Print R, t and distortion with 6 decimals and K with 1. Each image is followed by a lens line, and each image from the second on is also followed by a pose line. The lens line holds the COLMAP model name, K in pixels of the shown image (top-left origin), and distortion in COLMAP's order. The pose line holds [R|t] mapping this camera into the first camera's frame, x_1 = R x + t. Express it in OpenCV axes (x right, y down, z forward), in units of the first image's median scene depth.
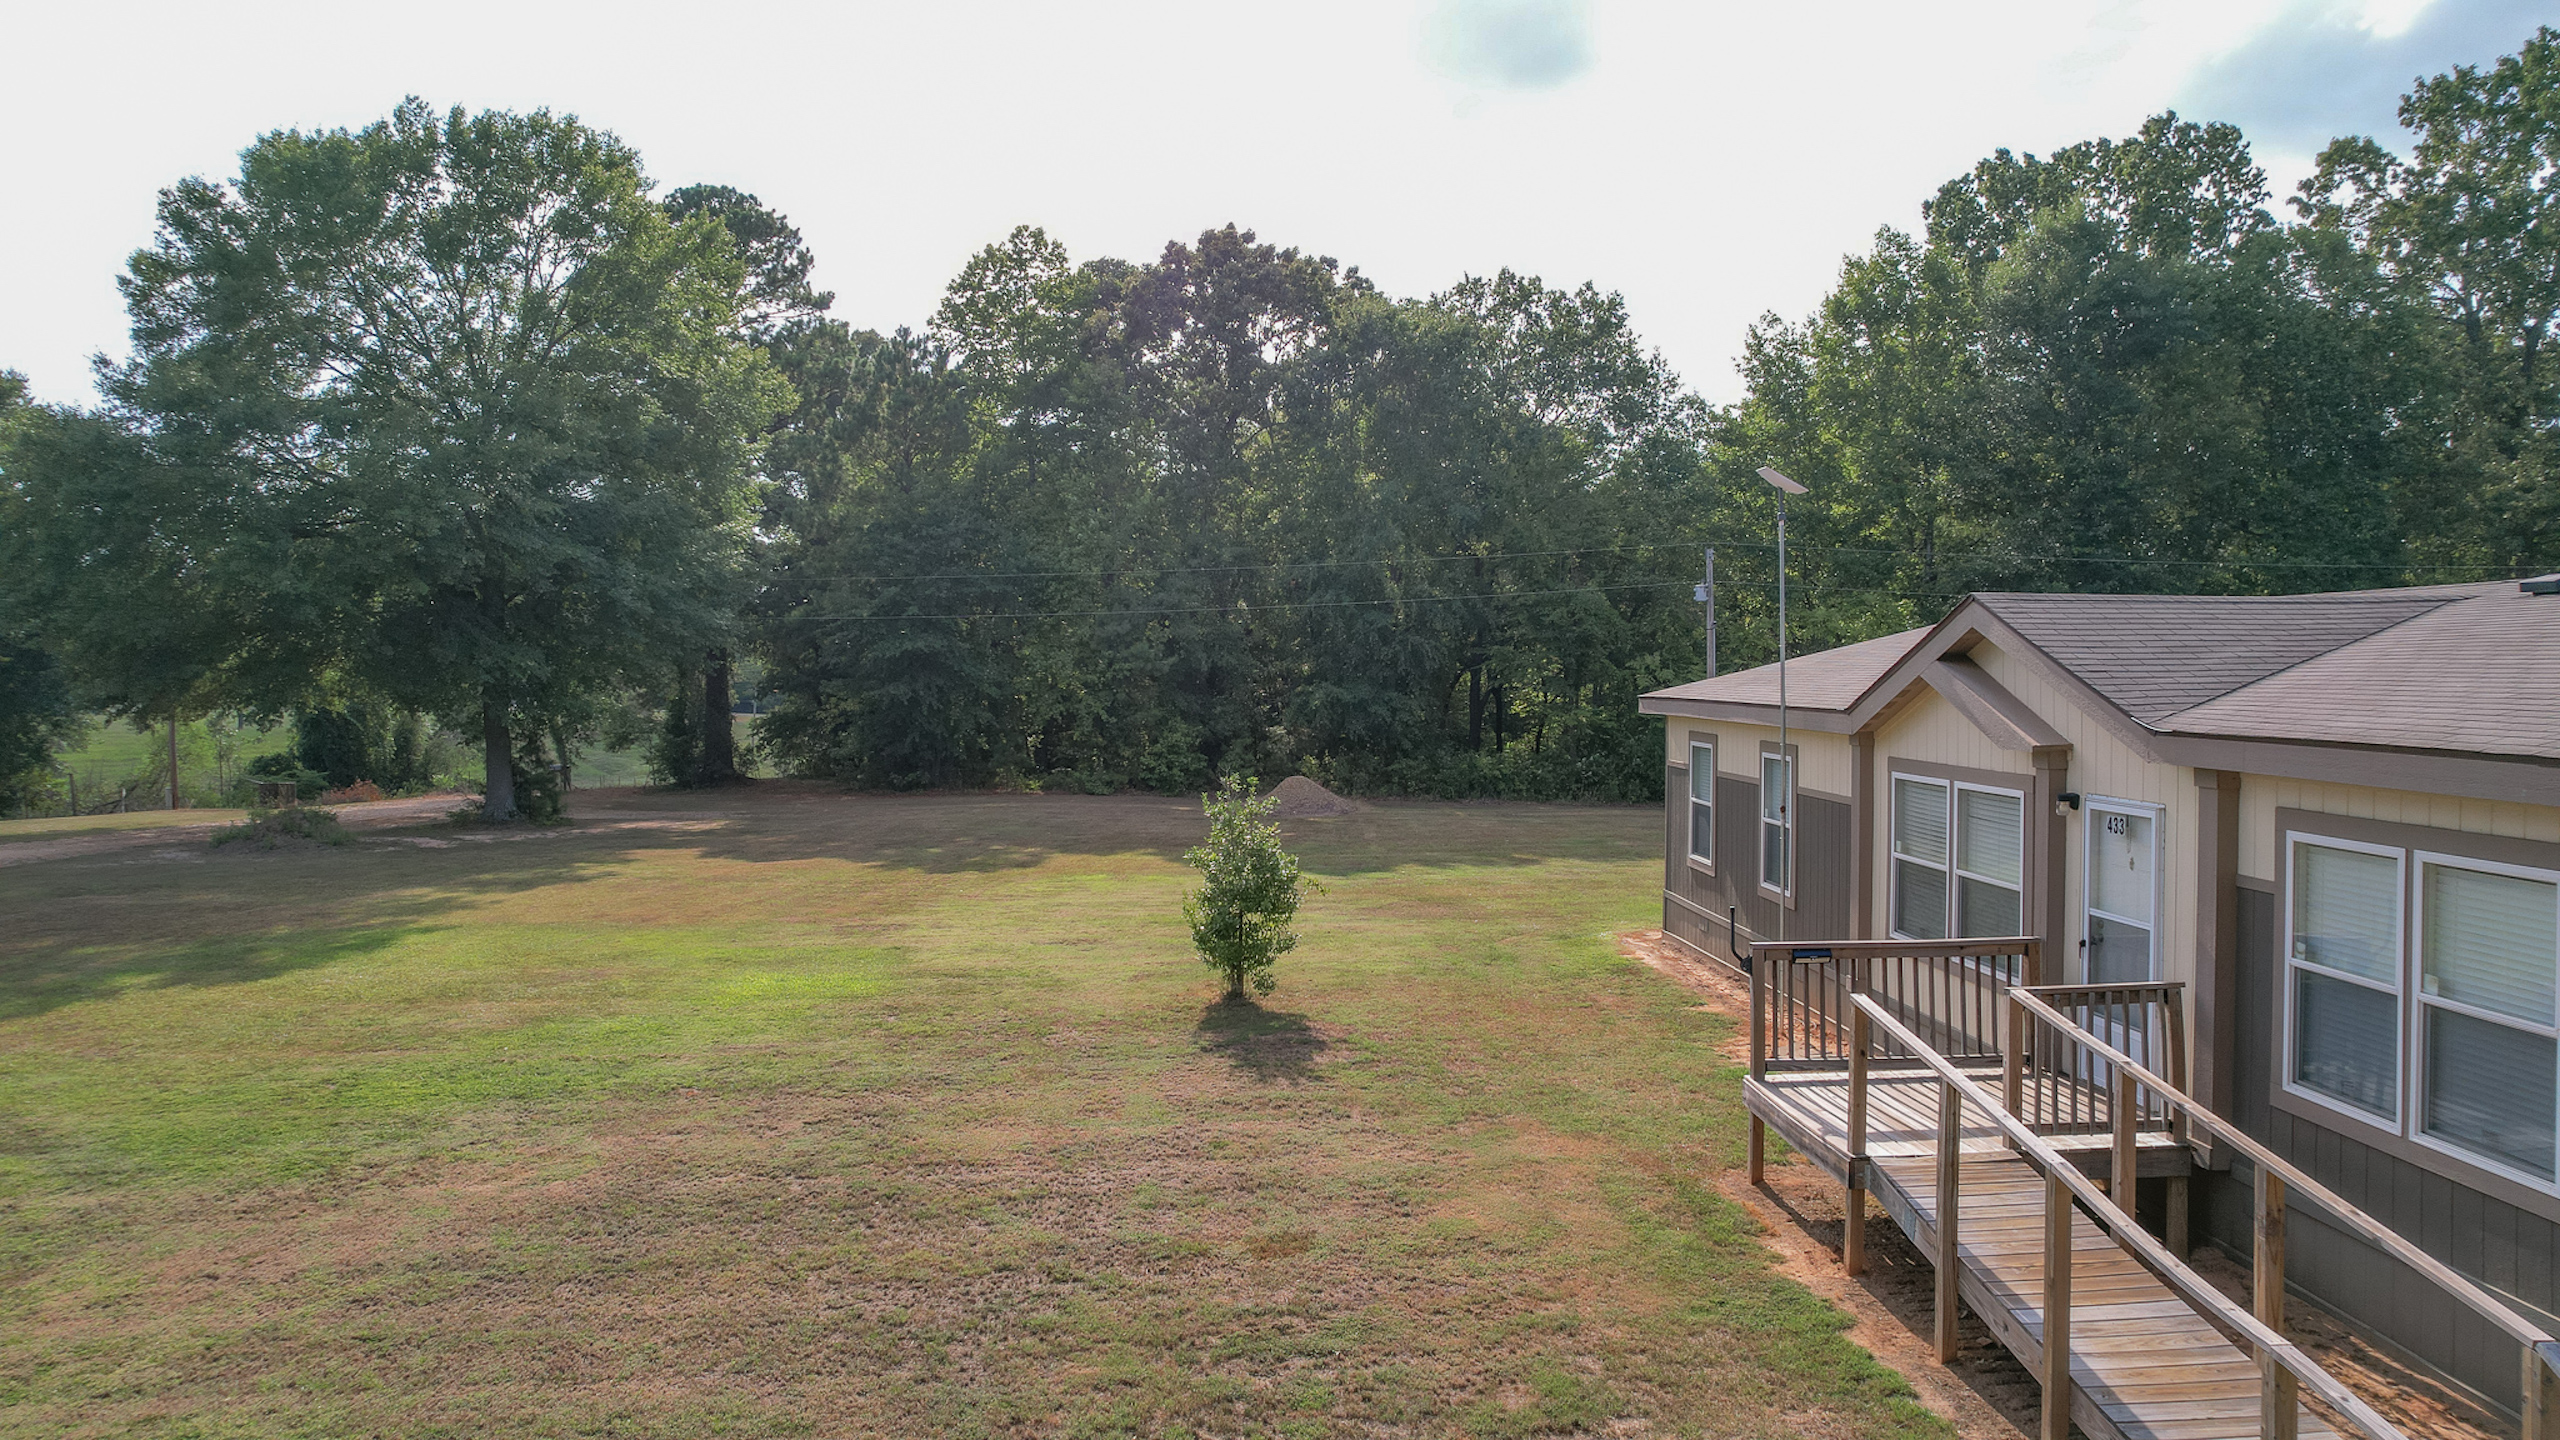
lens RADIAL K [[1629.8, 0, 1199.2], [0, 1629.8, 719.8], [0, 0, 1]] dist [-0.107889, 0.060247]
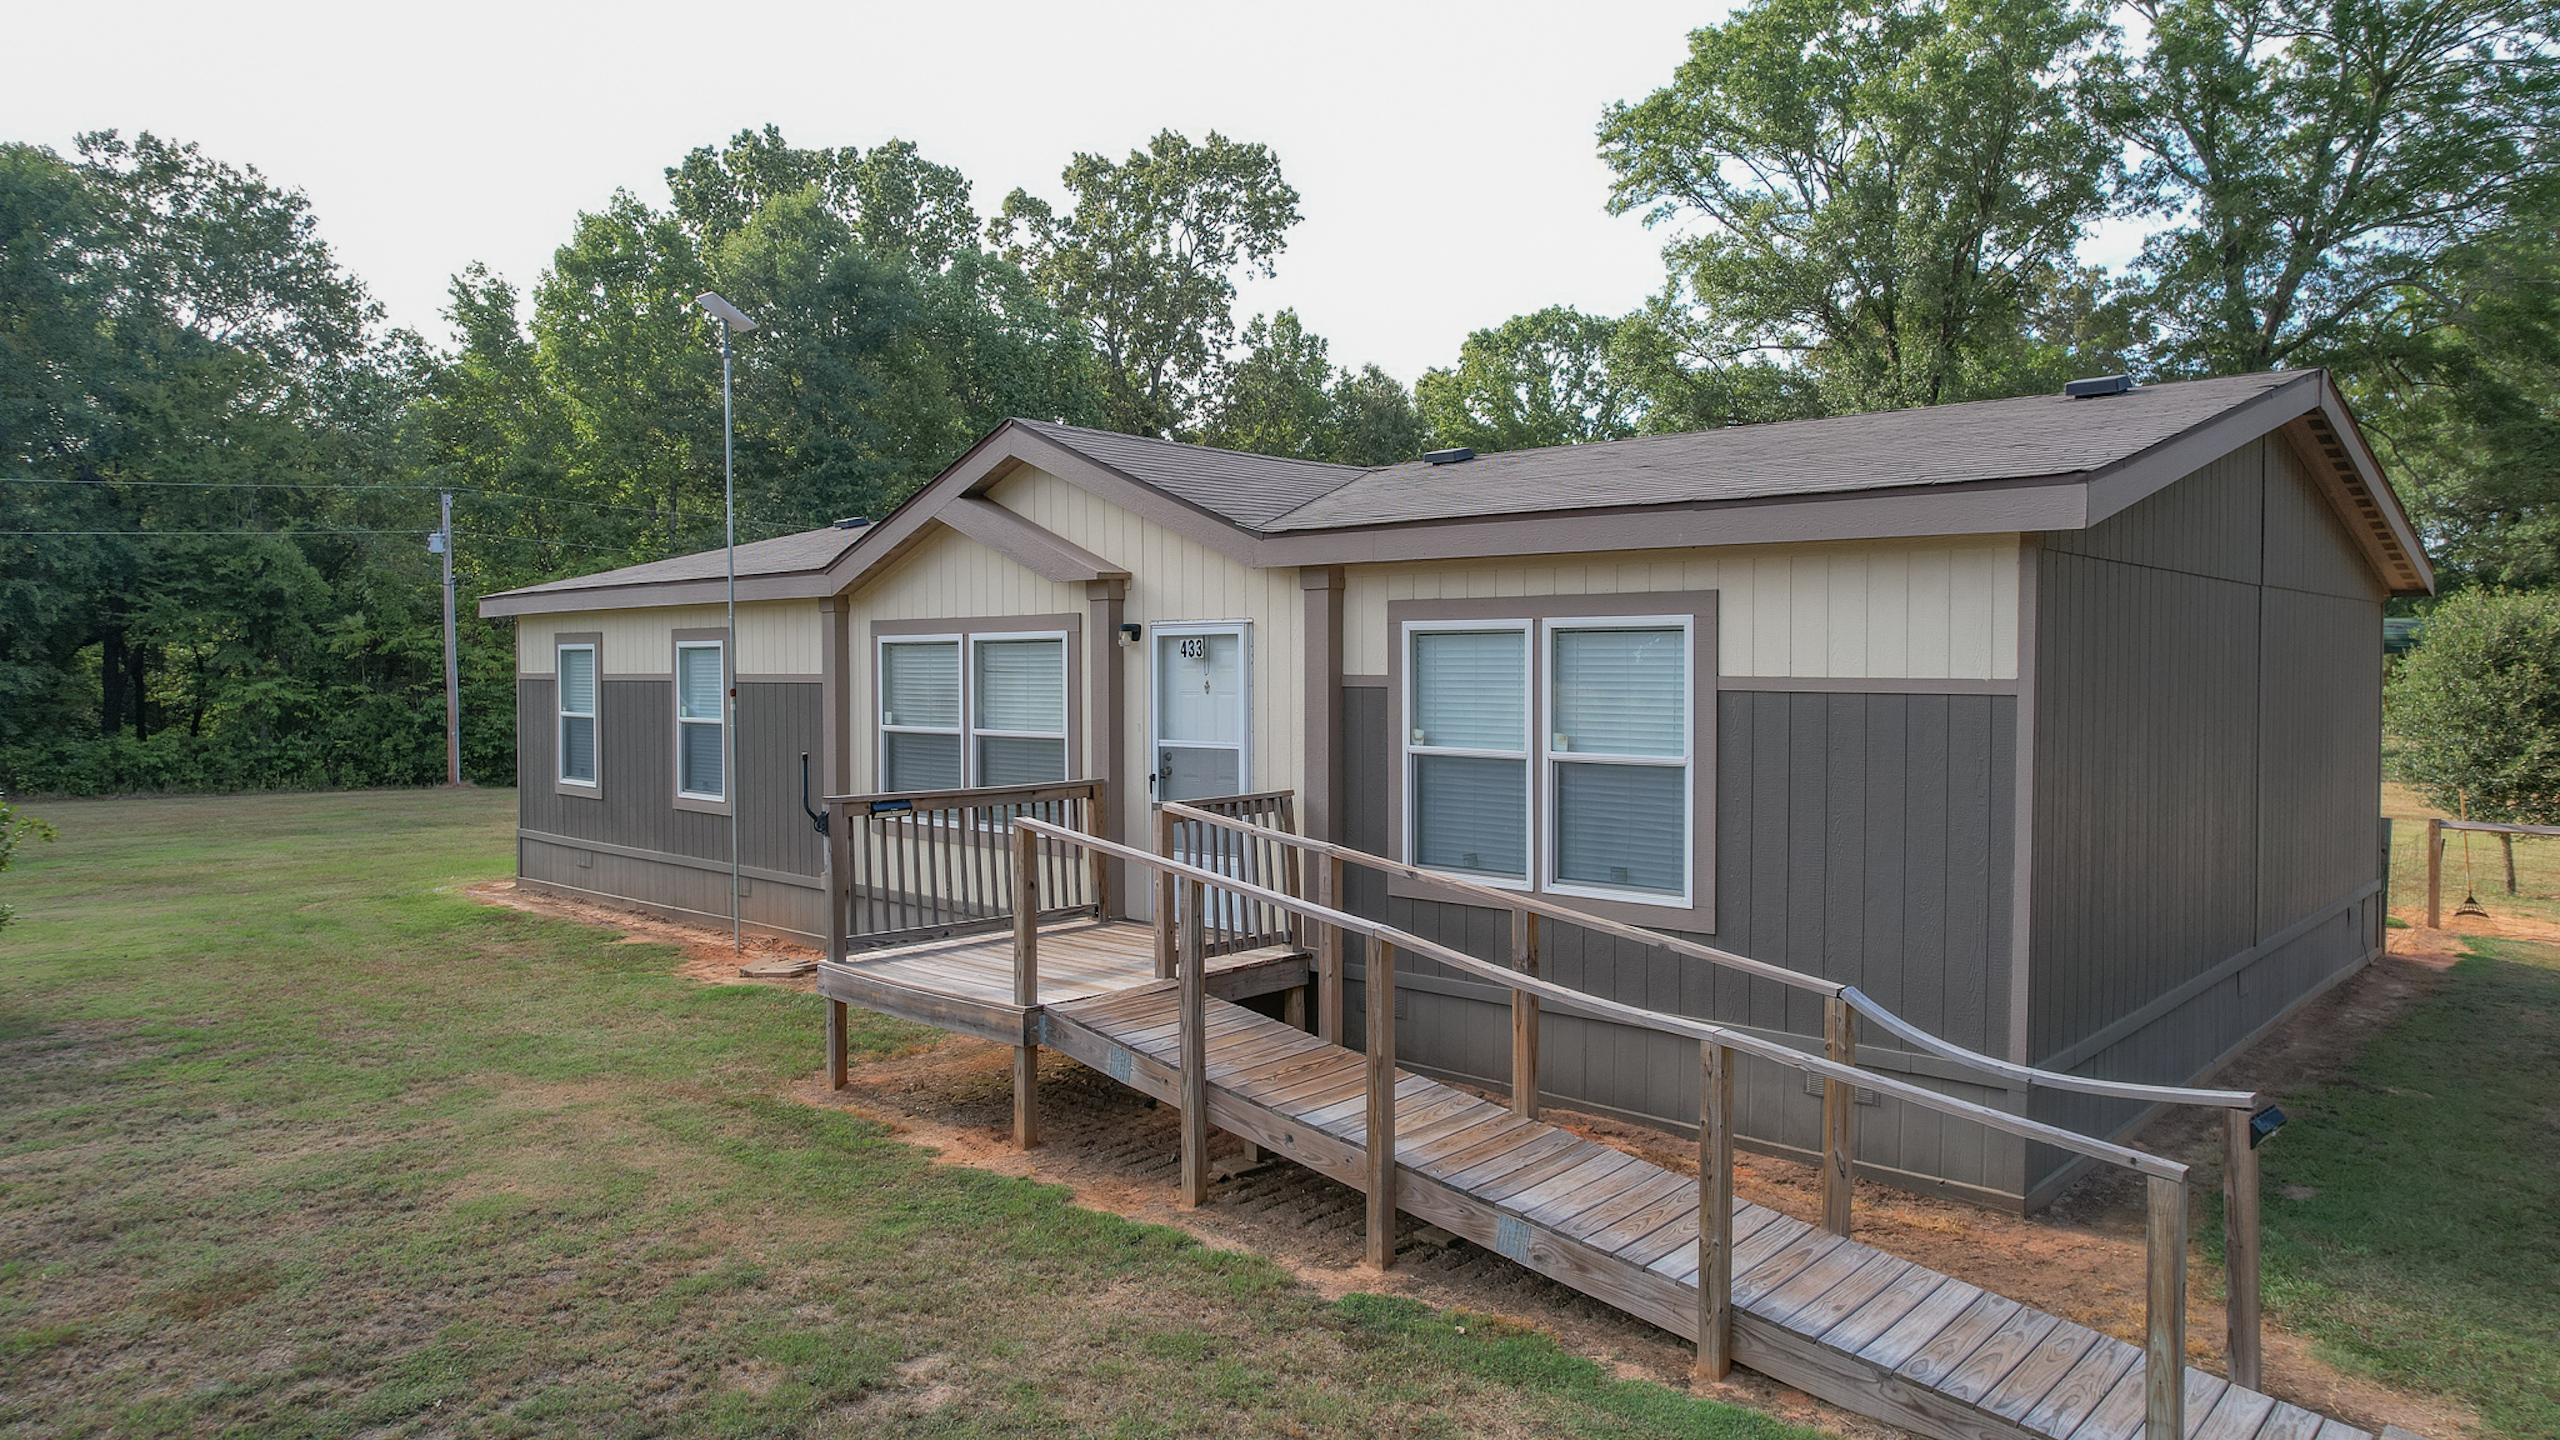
lens RADIAL K [[1651.5, 0, 1280.0], [0, 1651.5, 720.0], [0, 0, 1]] dist [-0.087438, 0.067273]
pose [[0.672516, -0.007610, 0.740044, -0.125155], [0.016631, 0.999850, -0.004832, 0.111244], [-0.739896, 0.015557, 0.672542, 0.269016]]
